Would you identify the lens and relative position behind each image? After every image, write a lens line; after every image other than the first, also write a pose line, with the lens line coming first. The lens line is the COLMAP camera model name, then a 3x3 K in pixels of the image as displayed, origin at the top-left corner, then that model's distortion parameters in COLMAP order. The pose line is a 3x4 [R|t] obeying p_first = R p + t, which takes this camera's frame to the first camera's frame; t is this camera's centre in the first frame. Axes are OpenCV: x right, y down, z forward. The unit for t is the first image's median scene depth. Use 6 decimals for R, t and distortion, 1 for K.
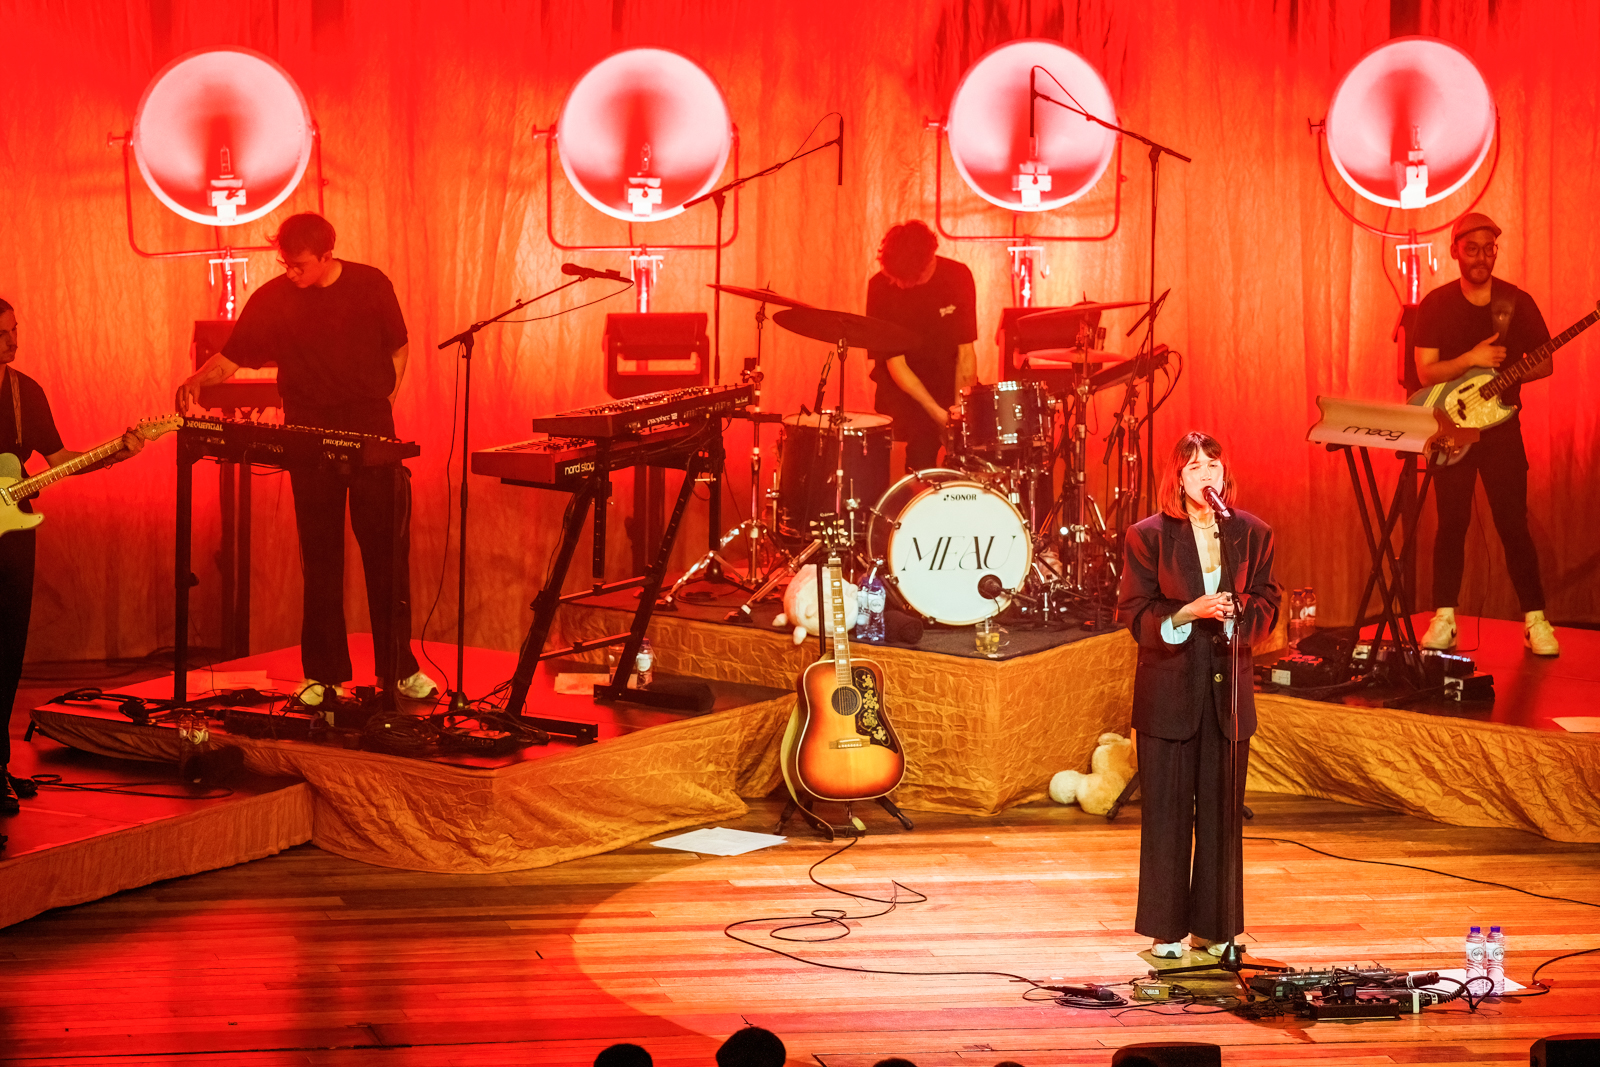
lens RADIAL K [[9155.9, 0, 800.0], [0, 9155.9, 533.5], [0, 0, 1]] dist [1.094205, 4.767413]
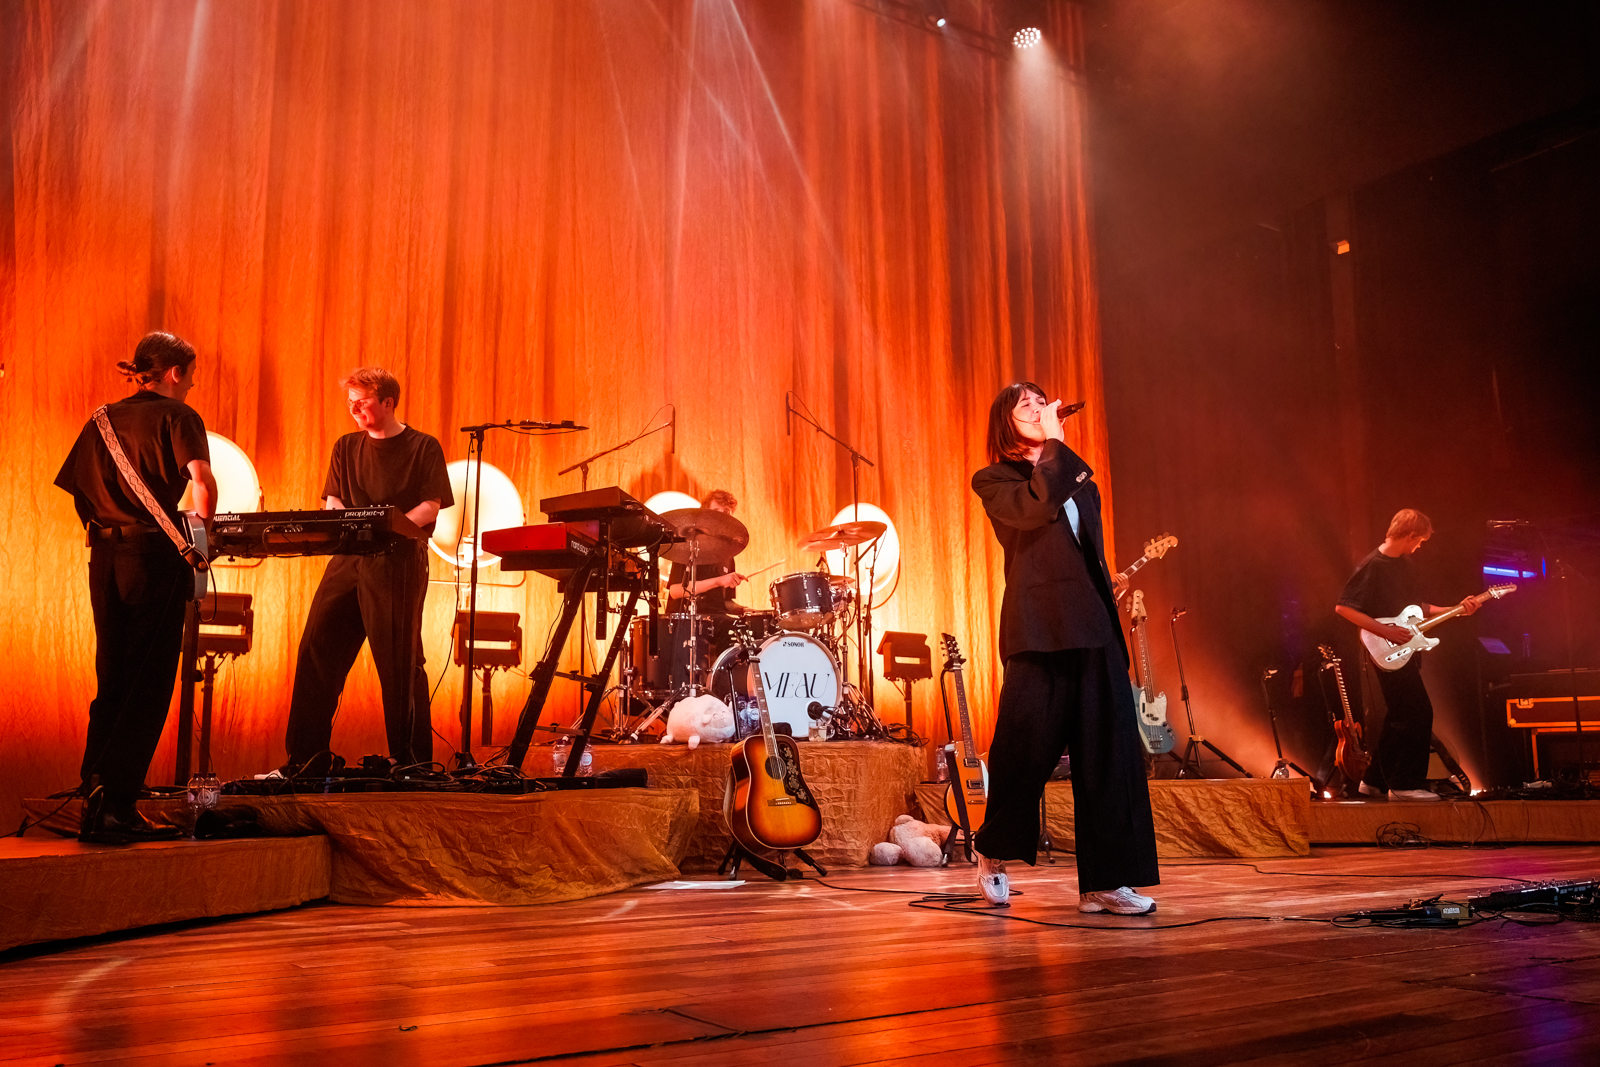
lens RADIAL K [[1446.4, 0, 800.0], [0, 1446.4, 533.5], [0, 0, 1]] dist [0.001240, 0.009057]
pose [[0.923876, 0.036450, 0.380951, -0.065666], [0.091743, 0.945330, -0.312944, 0.048887], [-0.371532, 0.324071, 0.870024, 0.814123]]
